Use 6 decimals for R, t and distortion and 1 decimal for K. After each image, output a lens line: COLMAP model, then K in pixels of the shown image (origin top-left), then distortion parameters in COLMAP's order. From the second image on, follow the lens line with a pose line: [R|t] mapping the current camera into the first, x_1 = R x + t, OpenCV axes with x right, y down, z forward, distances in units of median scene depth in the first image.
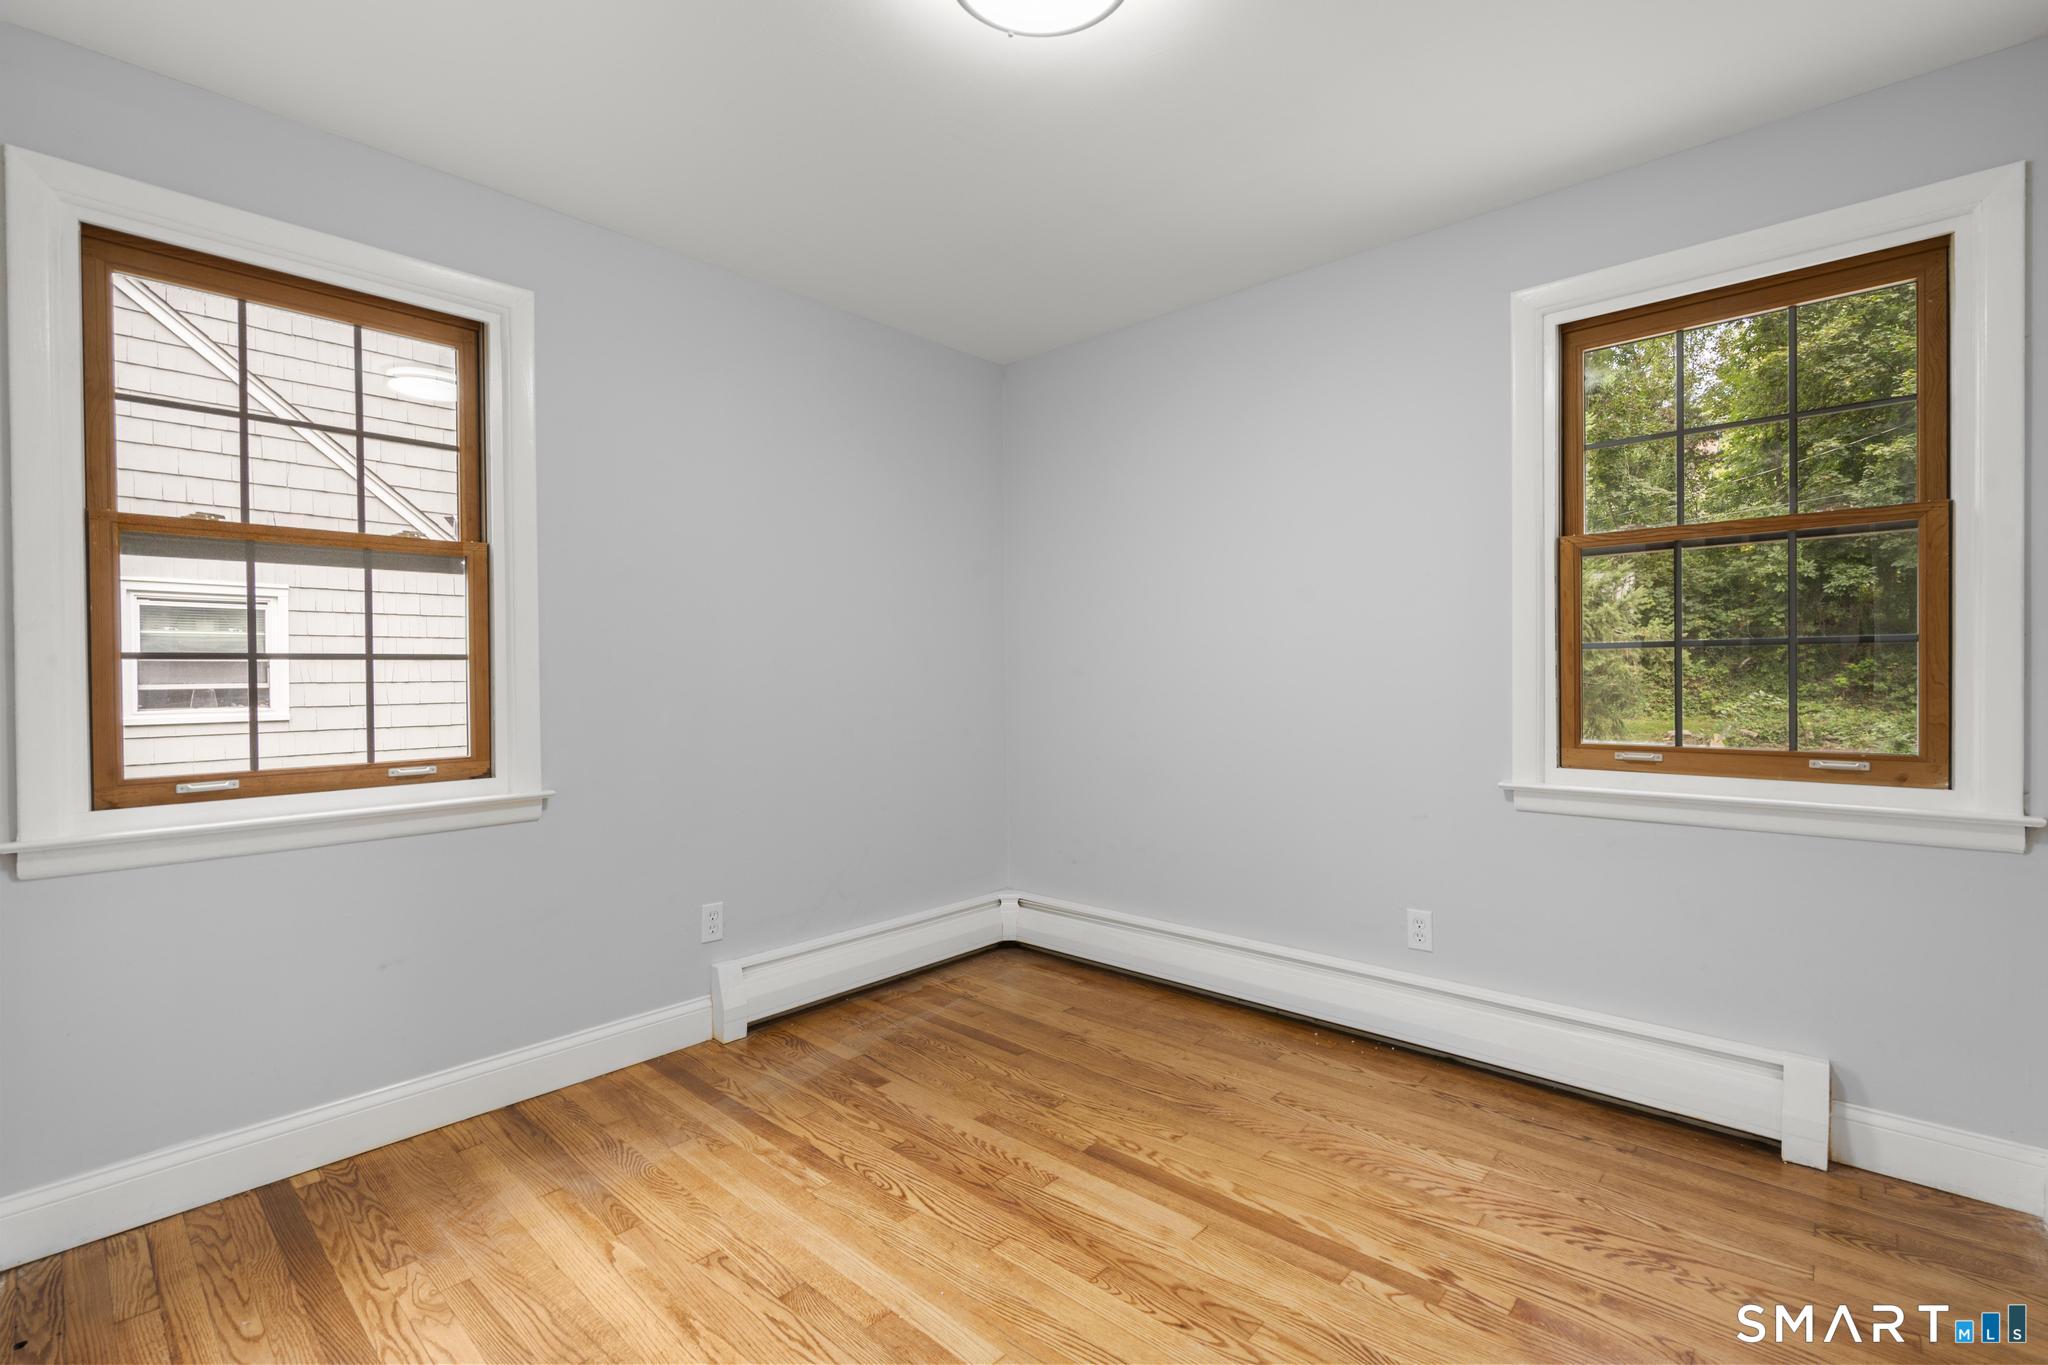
lens RADIAL K [[917.4, 0, 1019.0], [0, 917.4, 686.8], [0, 0, 1]] dist [-0.006543, 0.004141]
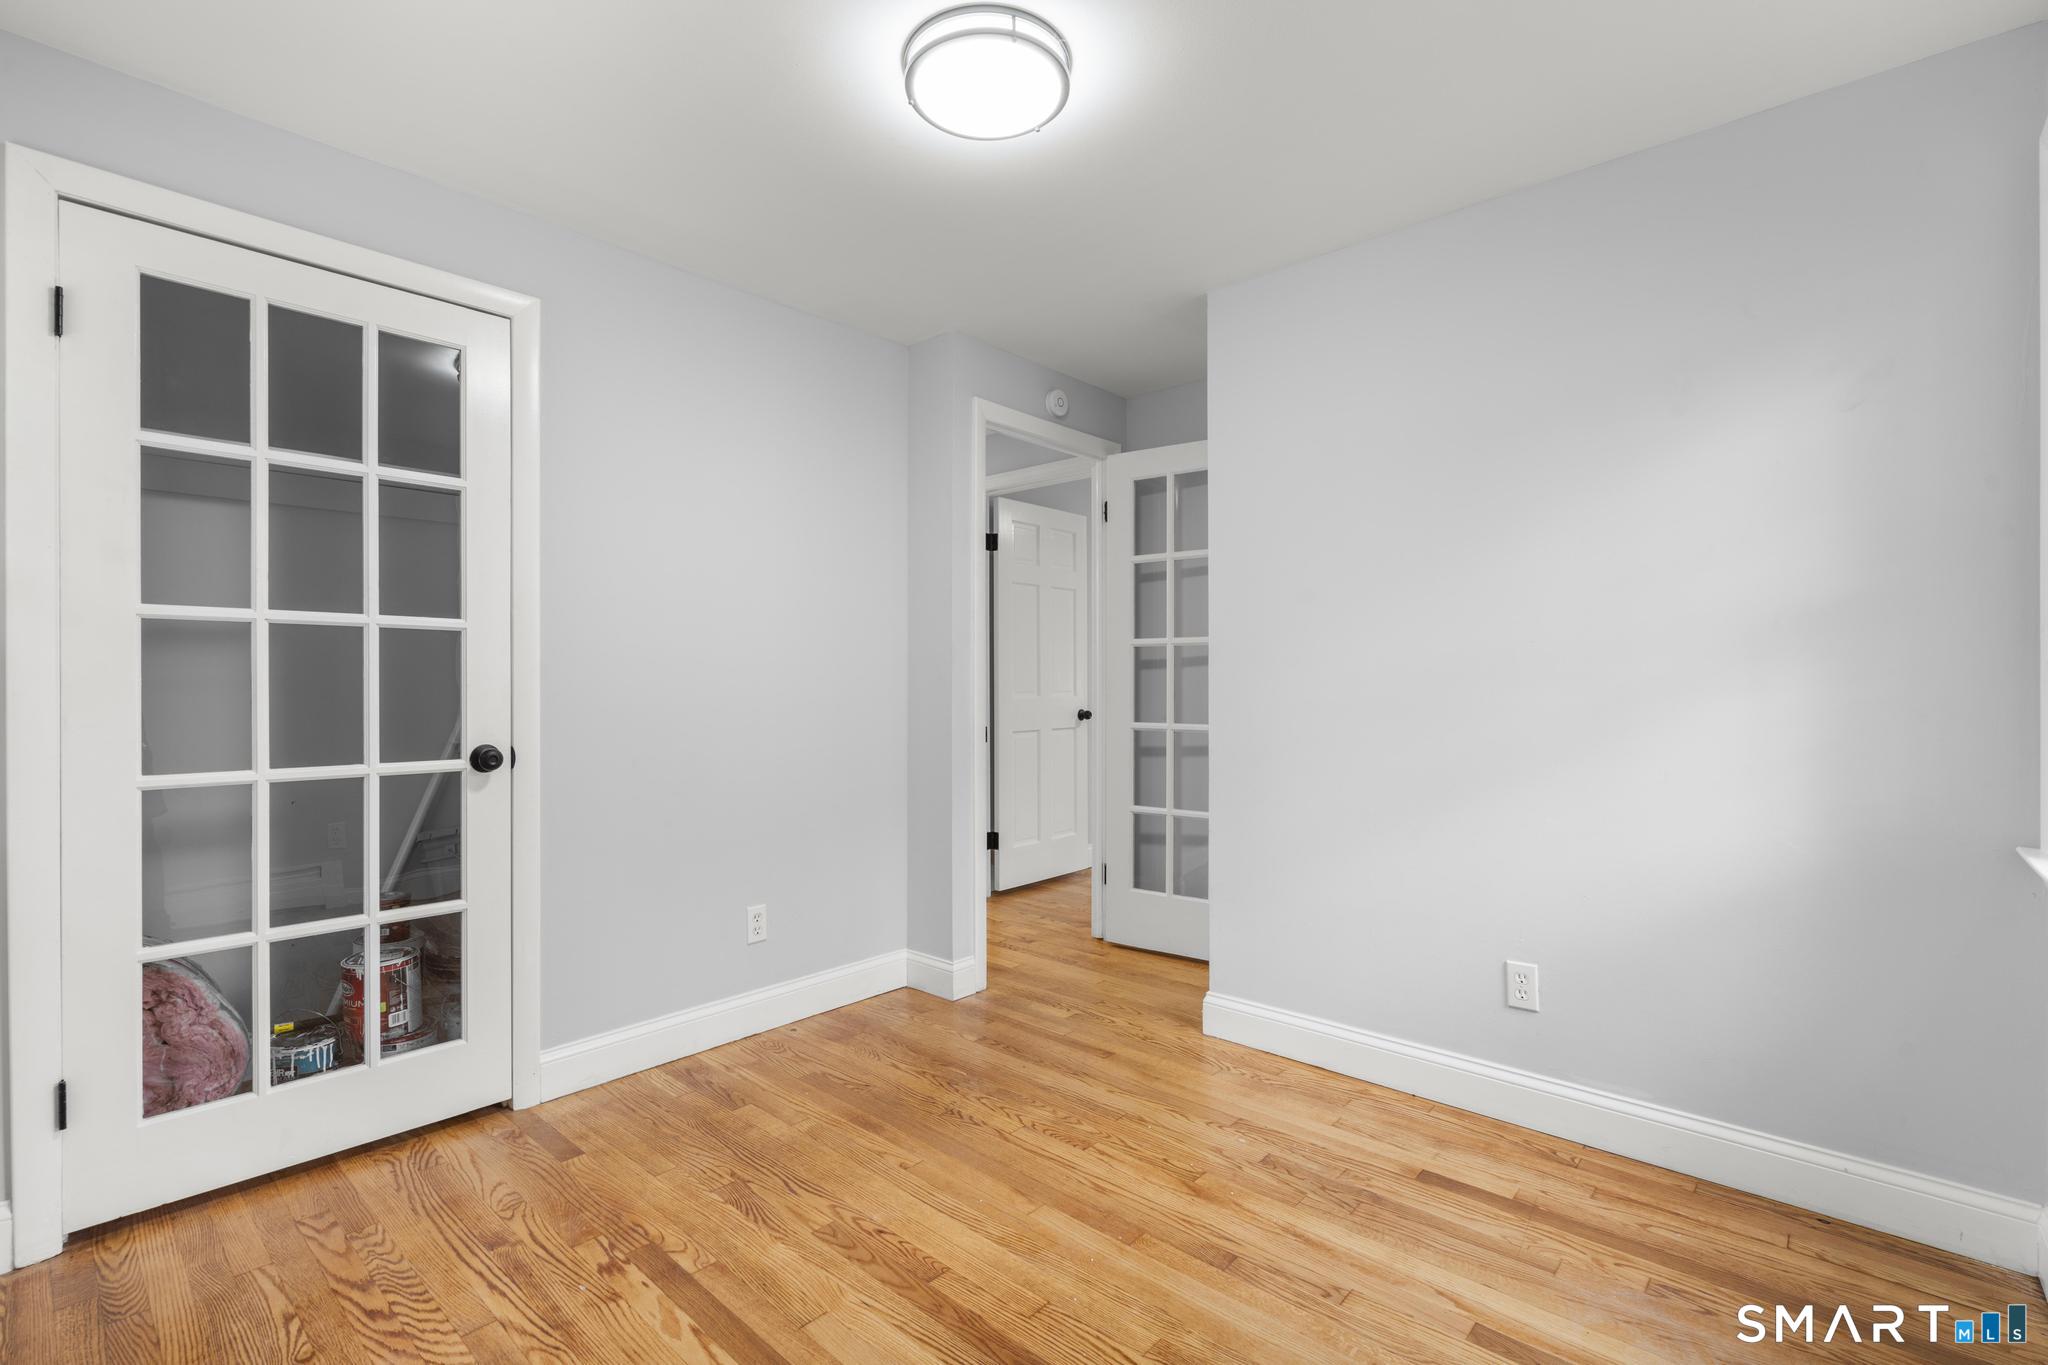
lens RADIAL K [[917.4, 0, 1020.4], [0, 917.4, 674.5], [0, 0, 1]] dist [-0.006543, 0.004141]
pose [[-0.999927, 0.010367, -0.006205, -0.004298], [0.010340, 0.999937, 0.004297, -0.033096], [0.006249, 0.004232, -0.999972, 2.023232]]
